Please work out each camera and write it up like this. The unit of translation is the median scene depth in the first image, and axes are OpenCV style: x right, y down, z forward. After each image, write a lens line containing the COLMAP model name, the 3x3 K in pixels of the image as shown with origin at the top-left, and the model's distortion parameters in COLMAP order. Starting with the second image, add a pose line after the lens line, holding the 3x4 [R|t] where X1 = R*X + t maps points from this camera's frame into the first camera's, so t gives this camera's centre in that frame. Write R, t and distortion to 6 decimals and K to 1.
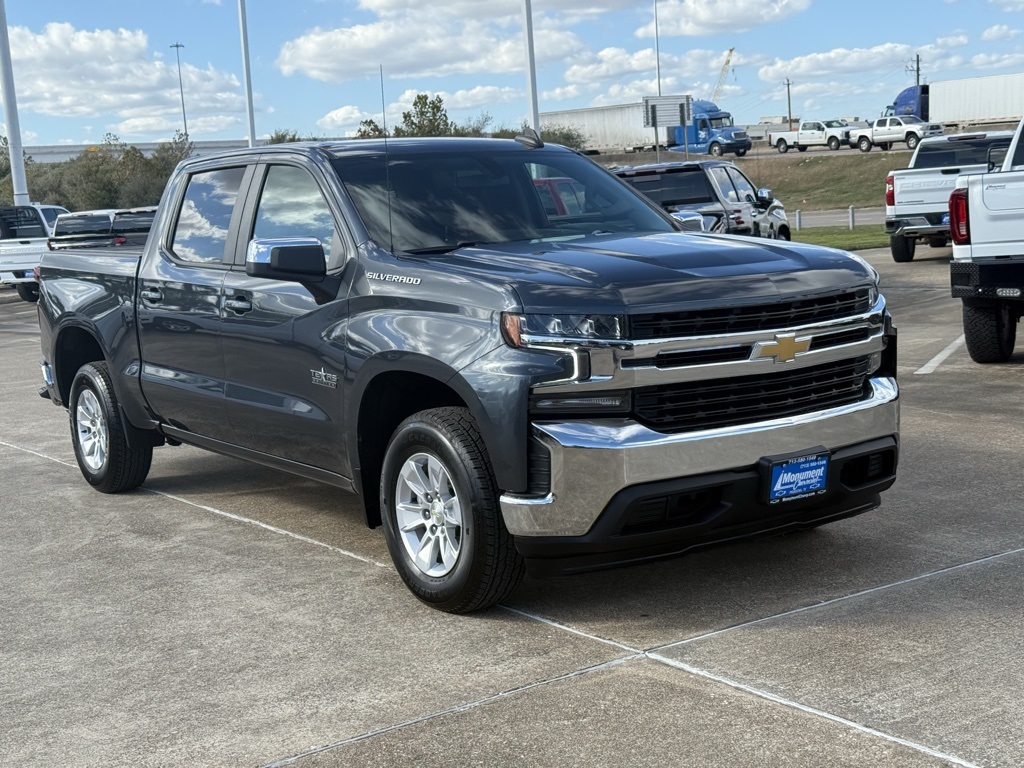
lens RADIAL K [[1456.0, 0, 502.0], [0, 1456.0, 378.4], [0, 0, 1]] dist [0.071494, 0.000000]
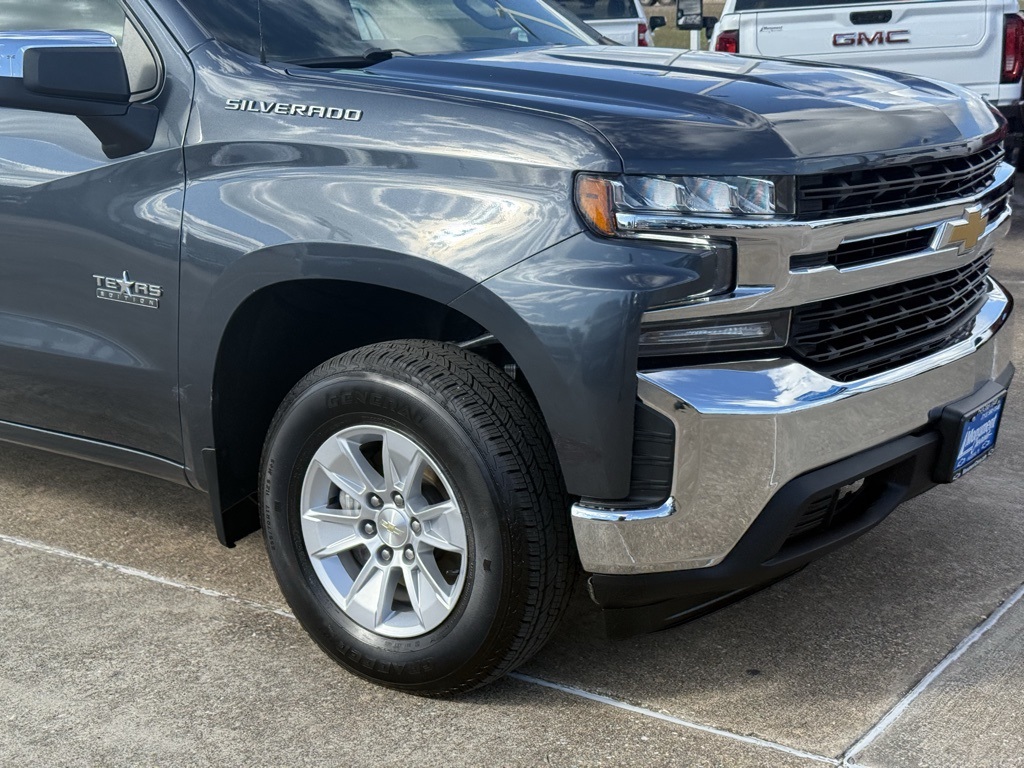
lens RADIAL K [[1435.3, 0, 515.9], [0, 1435.3, 388.4], [0, 0, 1]] dist [0.110360, 0.000000]
pose [[0.939906, -0.050020, 0.337750, -0.187902], [0.016771, 0.994780, 0.100653, -0.017983], [-0.341022, -0.088940, 0.935838, 0.459515]]
